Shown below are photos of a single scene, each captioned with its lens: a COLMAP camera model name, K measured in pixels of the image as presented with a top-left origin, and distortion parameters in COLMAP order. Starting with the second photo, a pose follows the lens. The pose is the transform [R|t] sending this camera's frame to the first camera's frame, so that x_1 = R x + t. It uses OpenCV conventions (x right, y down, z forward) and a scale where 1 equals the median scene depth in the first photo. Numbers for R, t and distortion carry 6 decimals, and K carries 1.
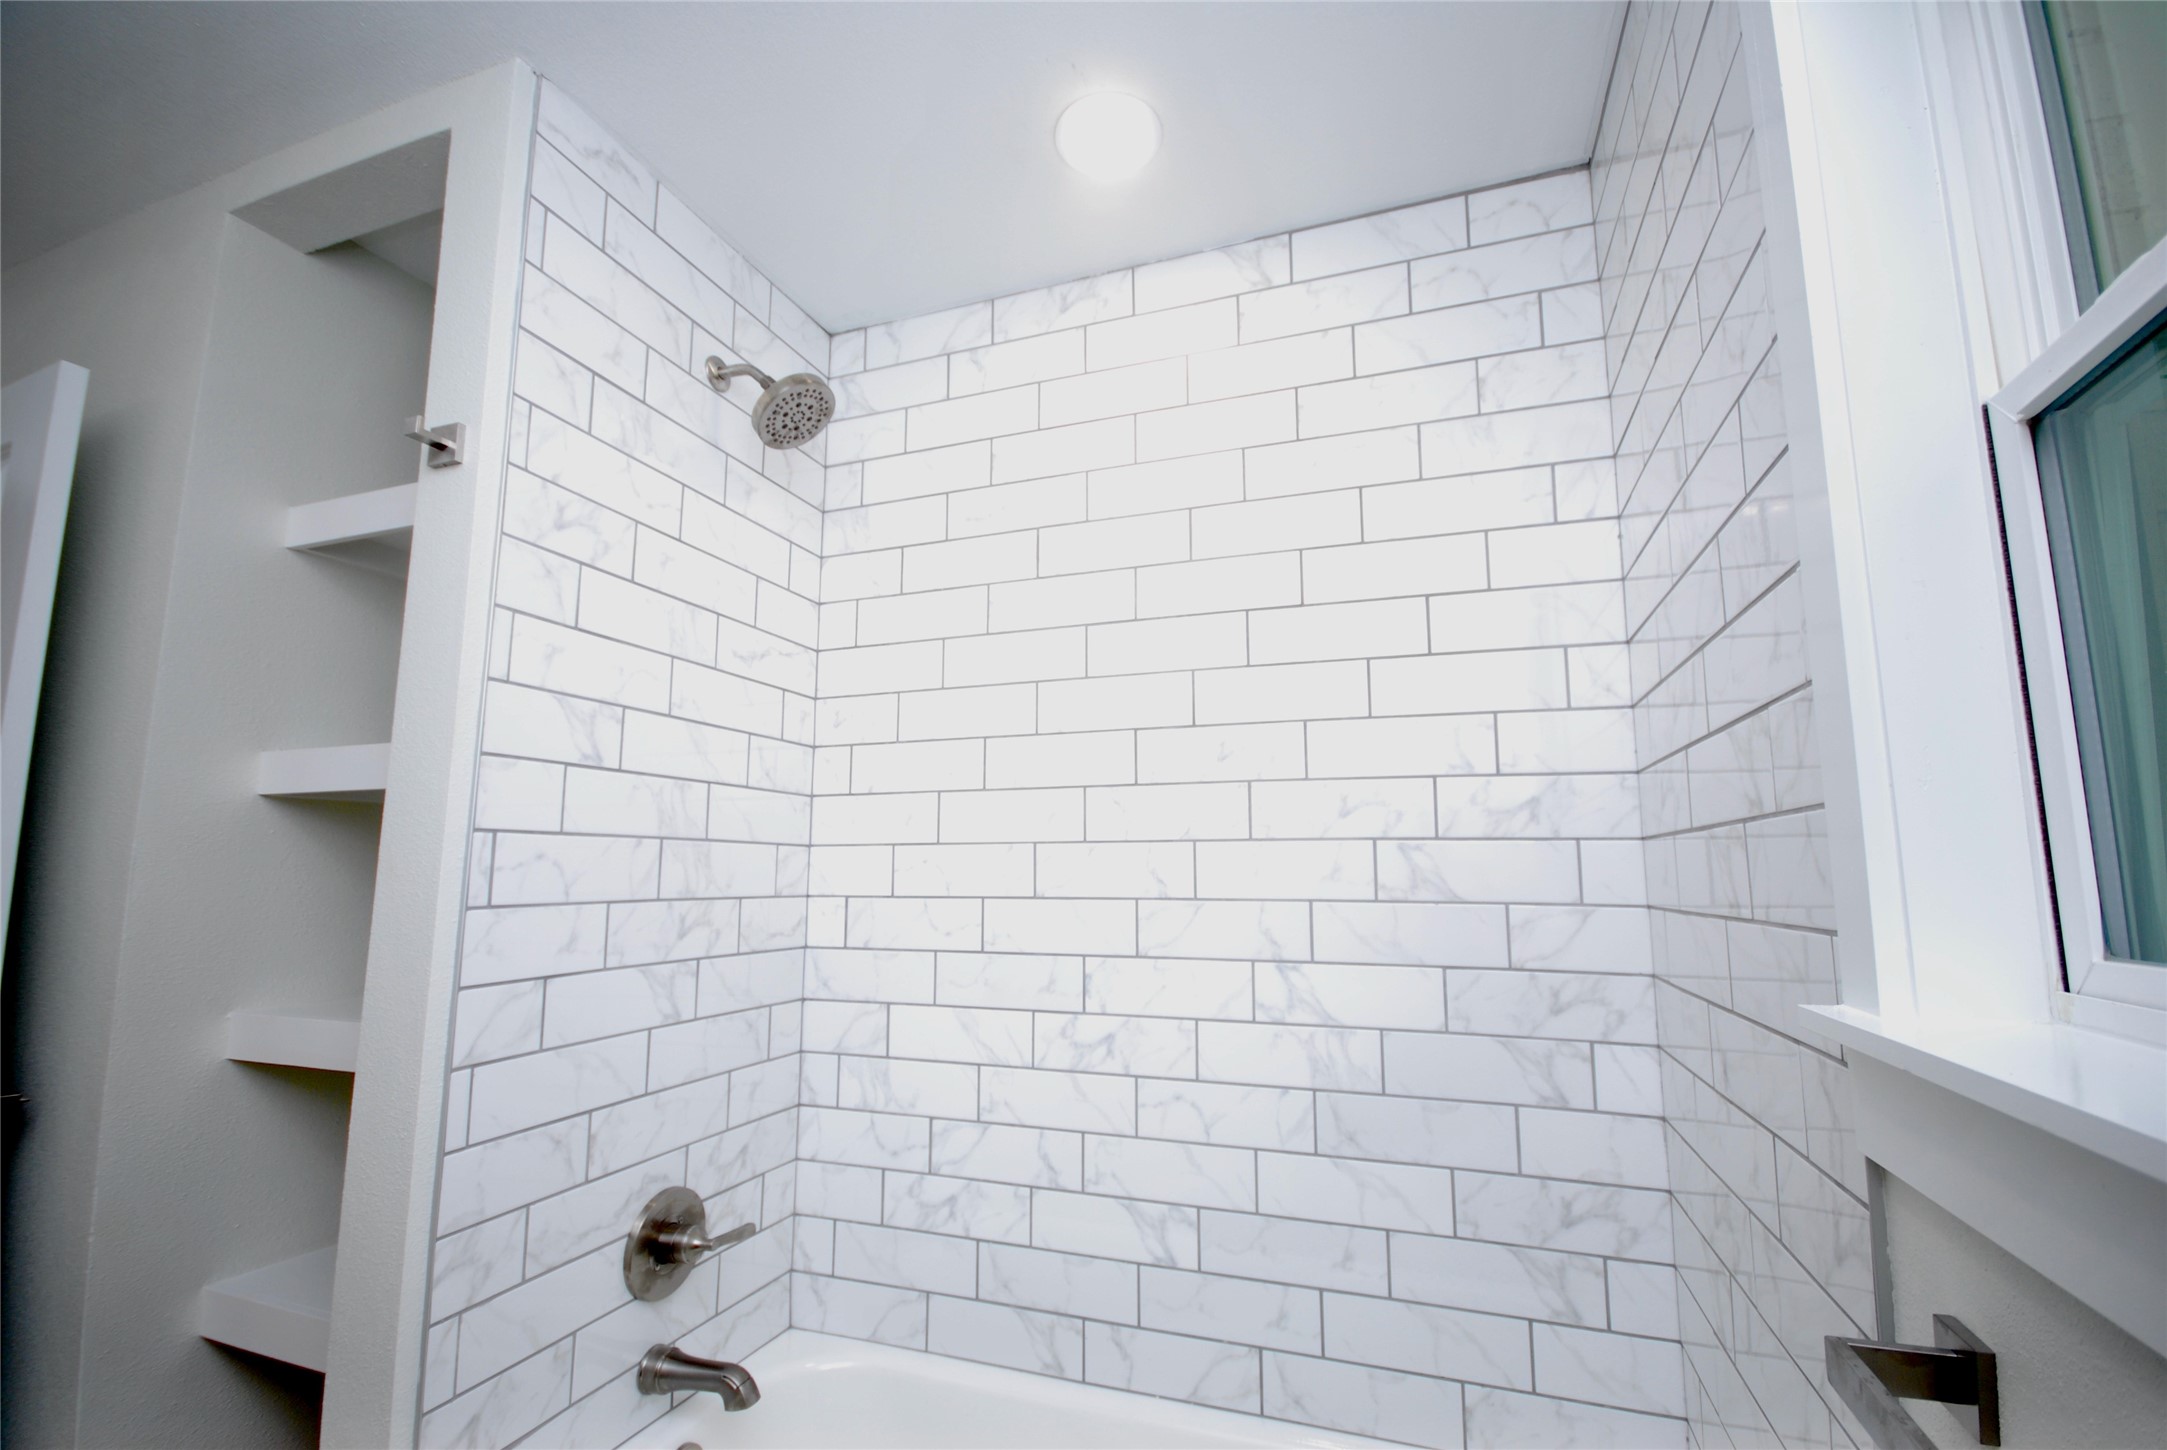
lens RADIAL K [[953.1, 0, 1081.2], [0, 953.1, 737.8], [0, 0, 1]] dist [0.004434, -0.007439]
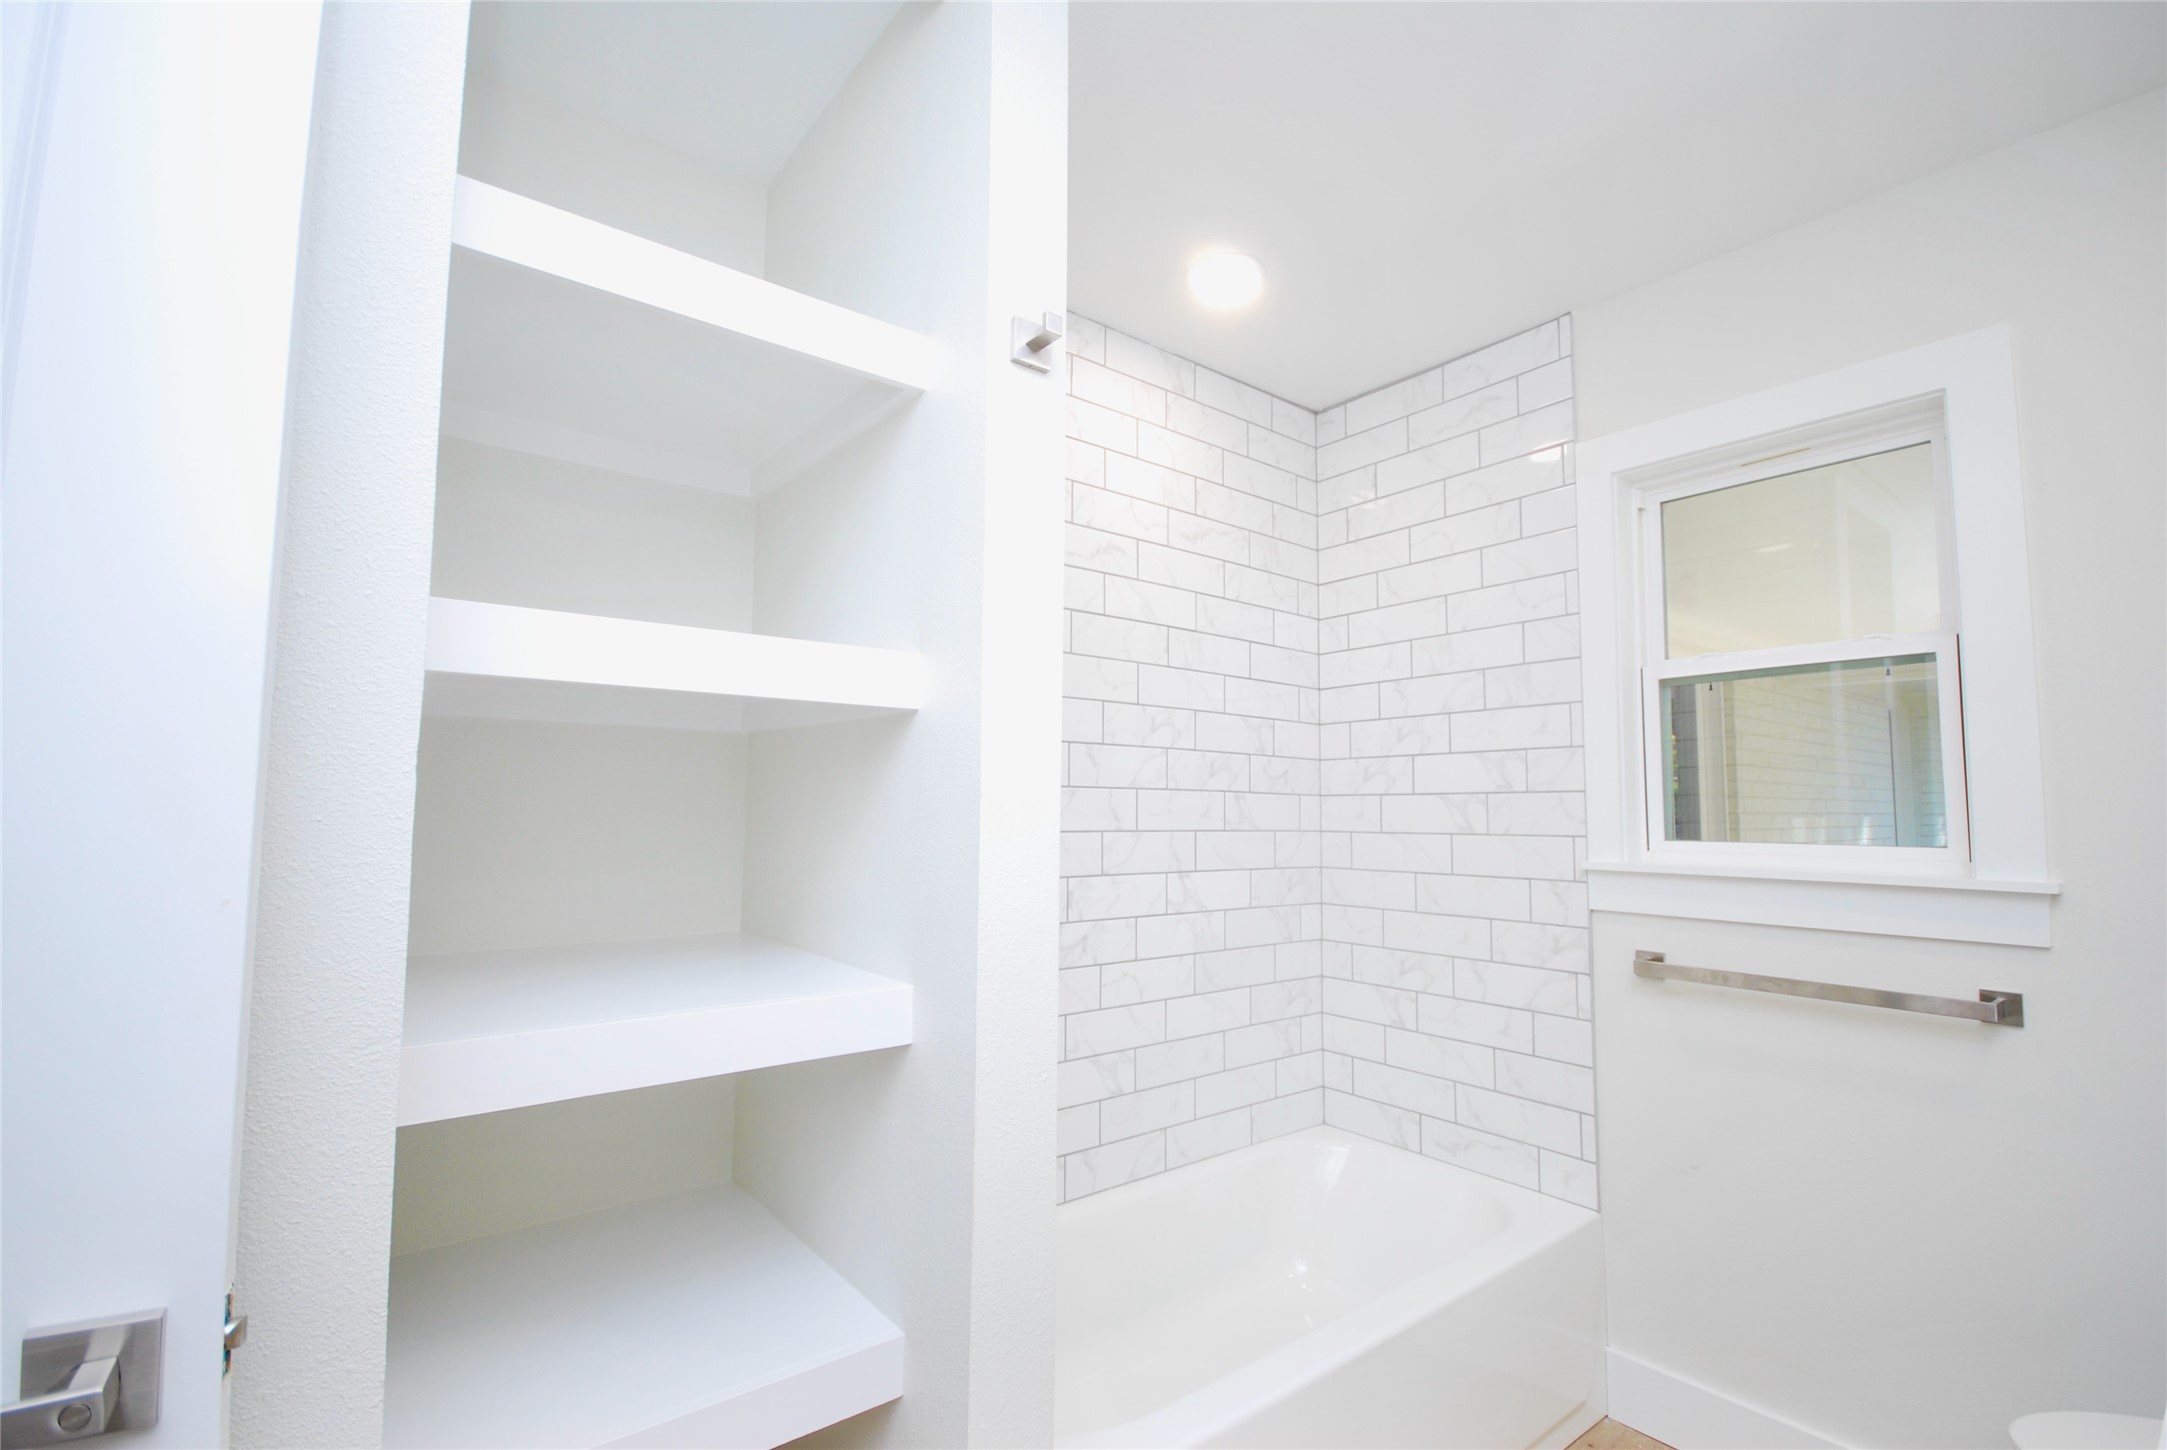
lens RADIAL K [[953.1, 0, 1078.2], [0, 953.1, 743.2], [0, 0, 1]] dist [0.004434, -0.007439]
pose [[0.532012, 0.066133, 0.844150, -1.138027], [-0.124355, 0.992238, 0.000638, 0.055453], [-0.837555, -0.105313, 0.536107, 0.363184]]
